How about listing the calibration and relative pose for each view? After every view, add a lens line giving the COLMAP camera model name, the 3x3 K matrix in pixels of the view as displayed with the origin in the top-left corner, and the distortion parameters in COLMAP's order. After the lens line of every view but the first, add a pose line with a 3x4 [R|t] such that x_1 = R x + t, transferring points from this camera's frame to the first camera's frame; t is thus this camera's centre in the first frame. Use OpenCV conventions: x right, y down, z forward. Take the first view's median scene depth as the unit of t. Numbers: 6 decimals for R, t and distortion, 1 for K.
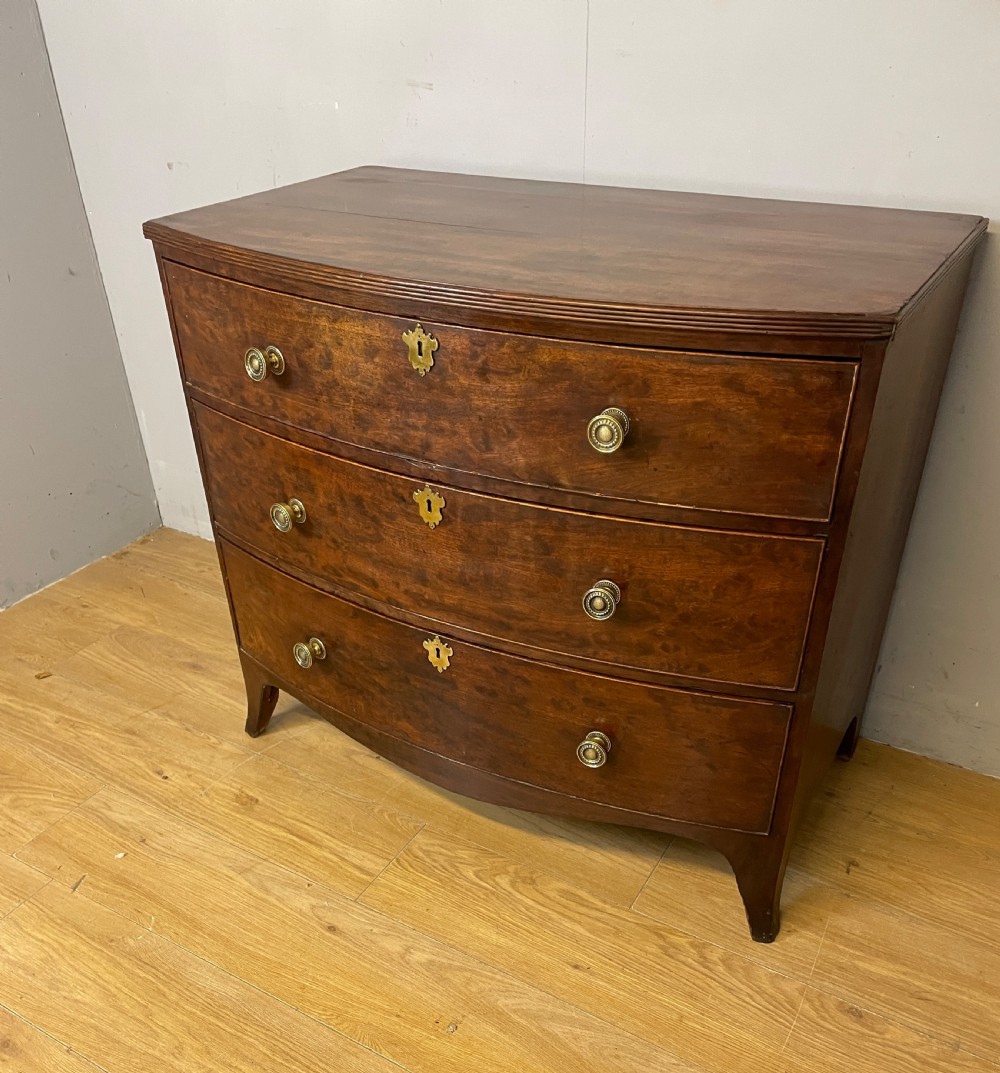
lens RADIAL K [[1009.1, 0, 507.4], [0, 1009.1, 669.5], [0, 0, 1]] dist [0.035332, 0.000000]
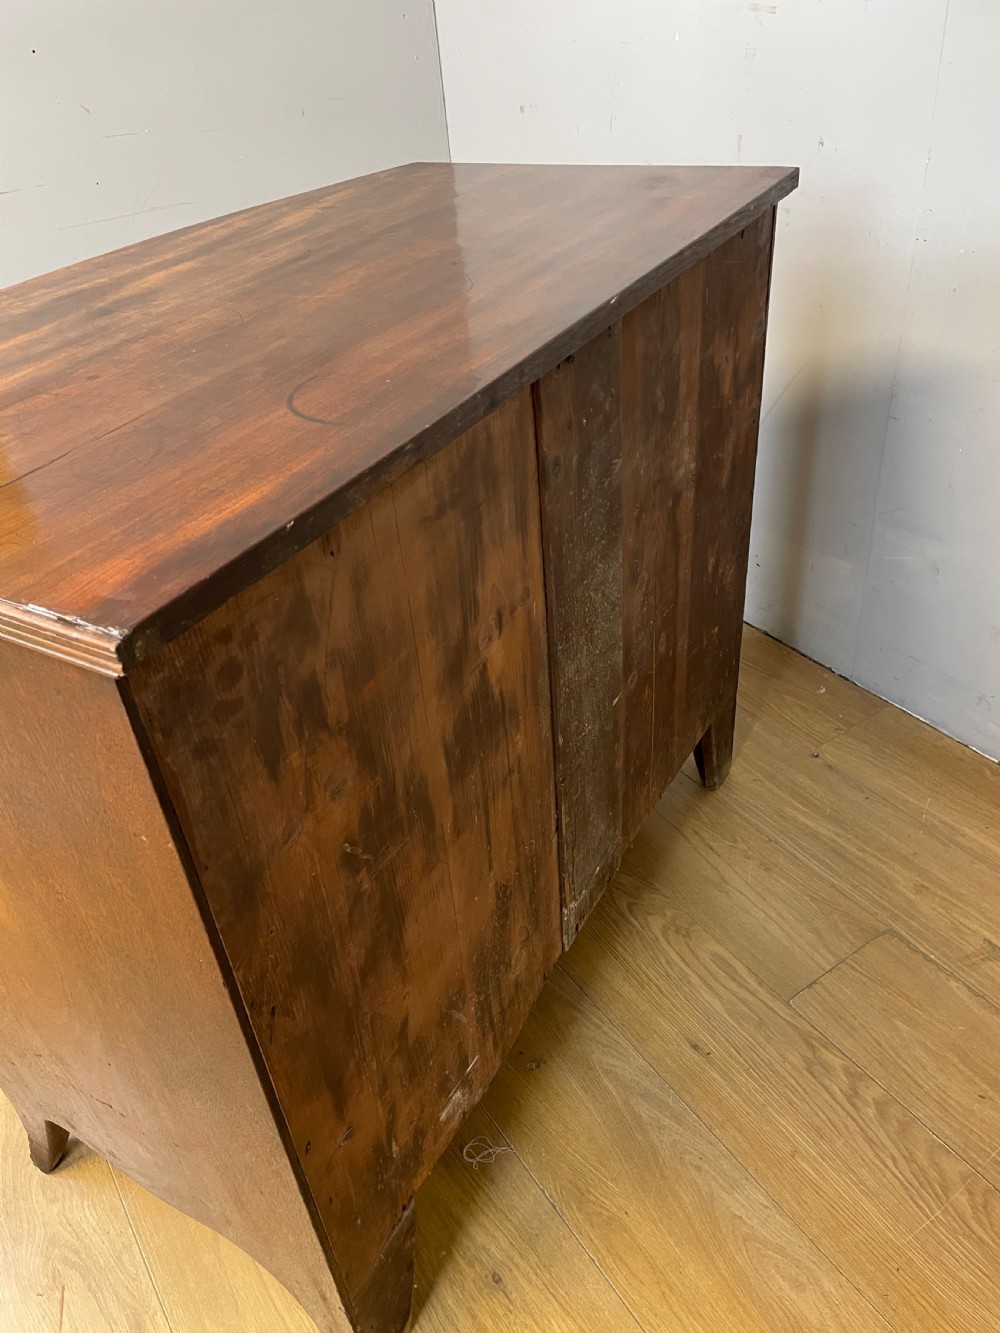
lens RADIAL K [[1023.4, 0, 501.6], [0, 1023.4, 668.1], [0, 0, 1]] dist [0.065820, -0.087355]
pose [[0.902654, 0.202686, -0.379649, 0.184394], [-0.192365, 0.979143, 0.065376, -0.044802], [0.384982, 0.014019, 0.922818, 0.126789]]
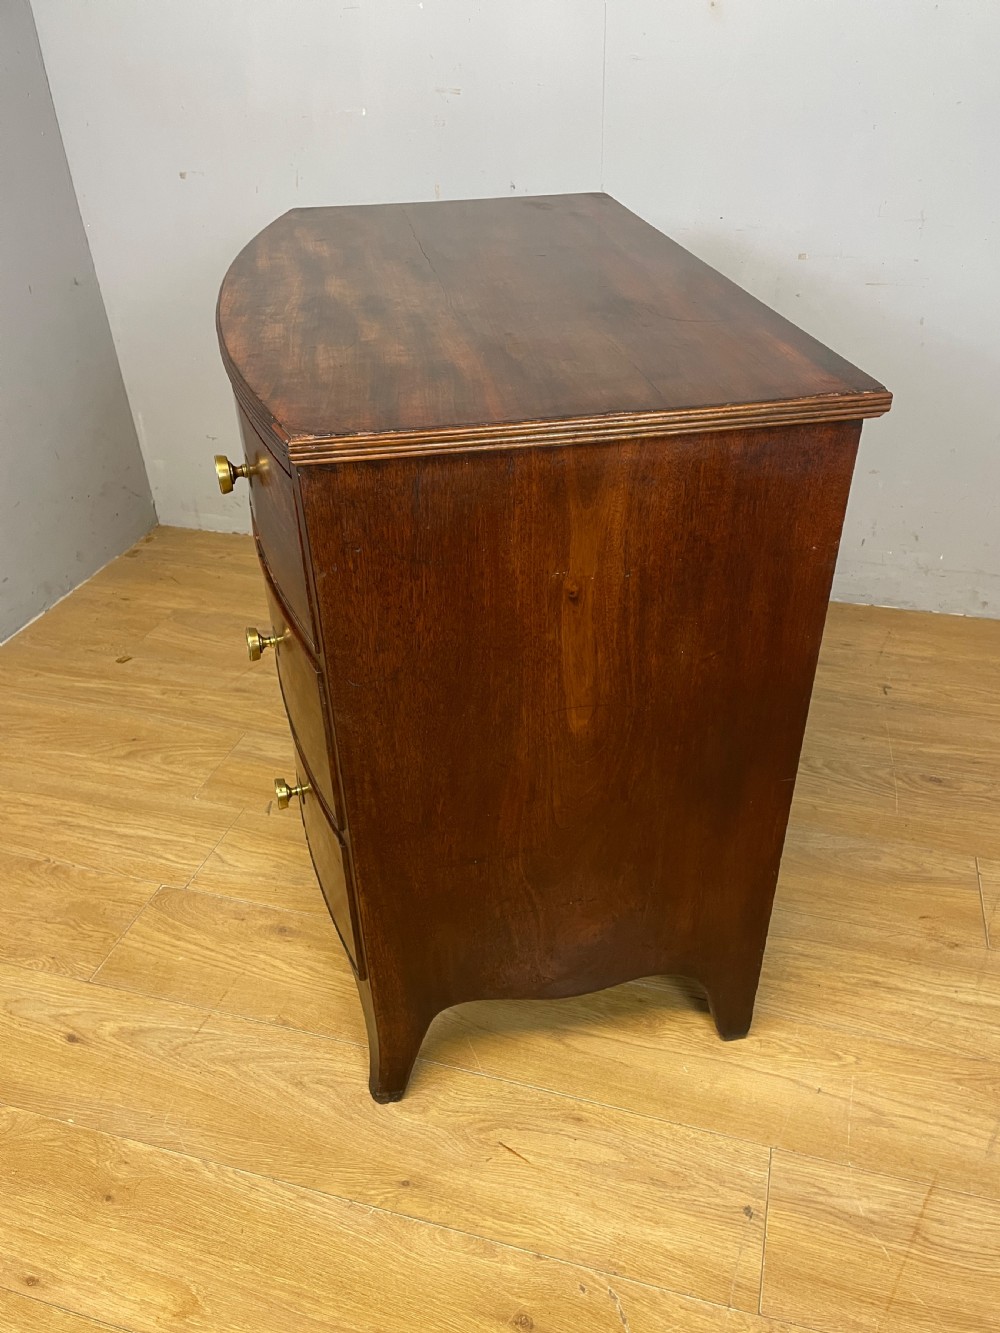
lens RADIAL K [[1011.1, 0, 513.1], [0, 1011.1, 664.4], [0, 0, 1]] dist [0.049192, -0.009872]
pose [[0.966917, -0.145606, 0.209450, -0.406654], [0.151022, 0.988480, -0.010010, 0.115981], [-0.205580, 0.041310, 0.977768, -0.159329]]
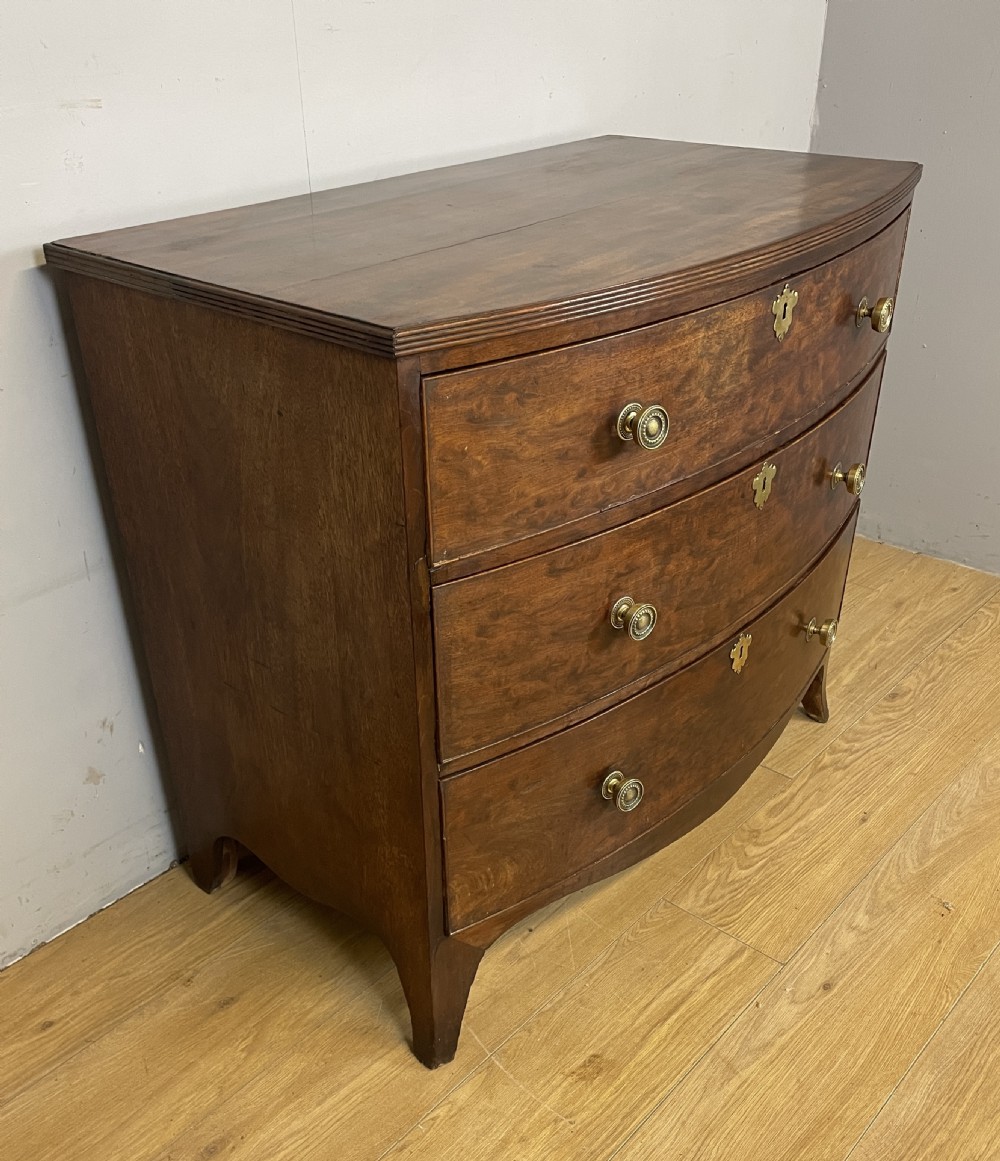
lens RADIAL K [[1152.1, 0, 472.1], [0, 1152.1, 694.0], [0, 0, 1]] dist [0.034503, 0.000000]
pose [[0.200865, -0.523624, 0.827932, -0.960563], [0.571471, 0.749081, 0.335110, -0.457128], [-0.795659, 0.405828, 0.449700, 0.714399]]
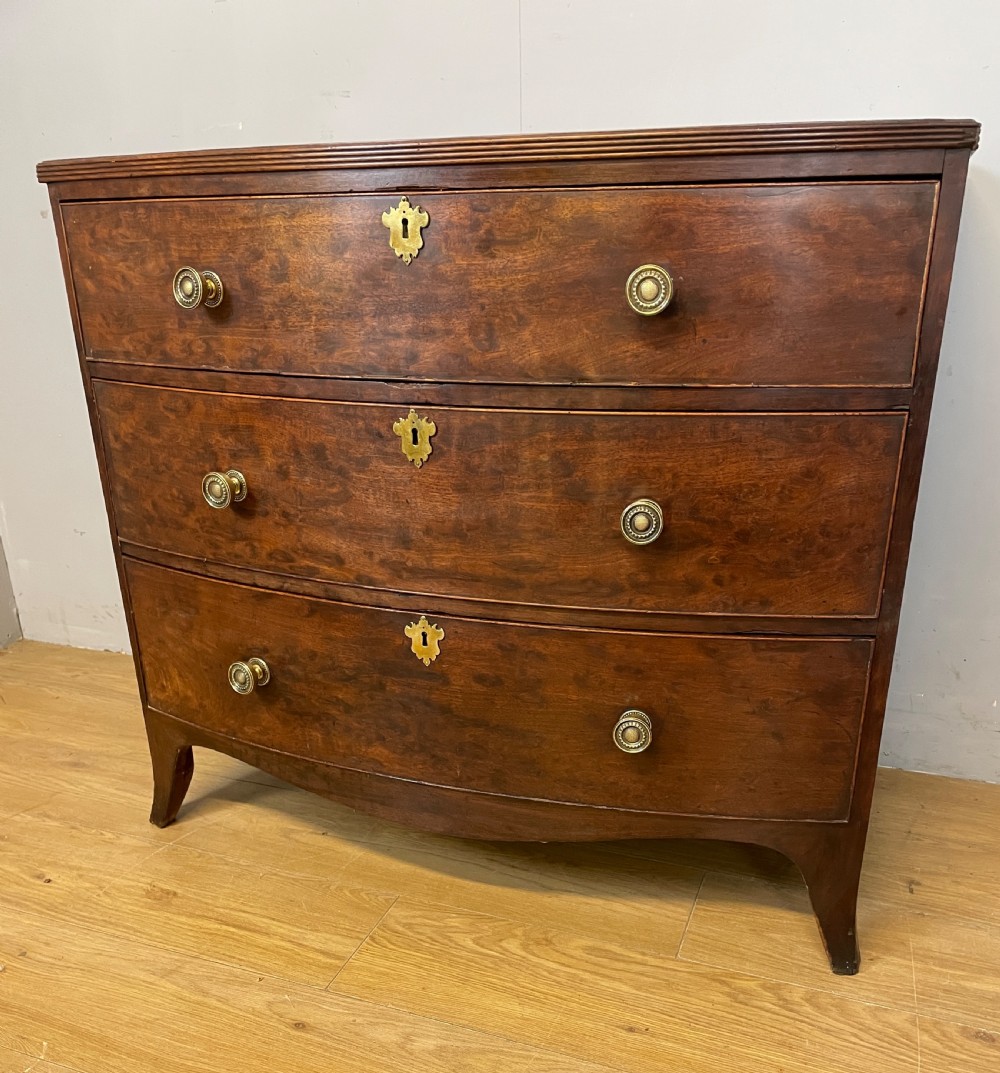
lens RADIAL K [[1009.1, 0, 513.9], [0, 1009.1, 671.7], [0, 0, 1]] dist [0.035332, 0.000000]
pose [[0.985182, -0.064933, 0.158746, -0.123720], [0.096166, 0.975517, -0.197784, 0.170008], [-0.142016, 0.210119, 0.967306, 0.204991]]
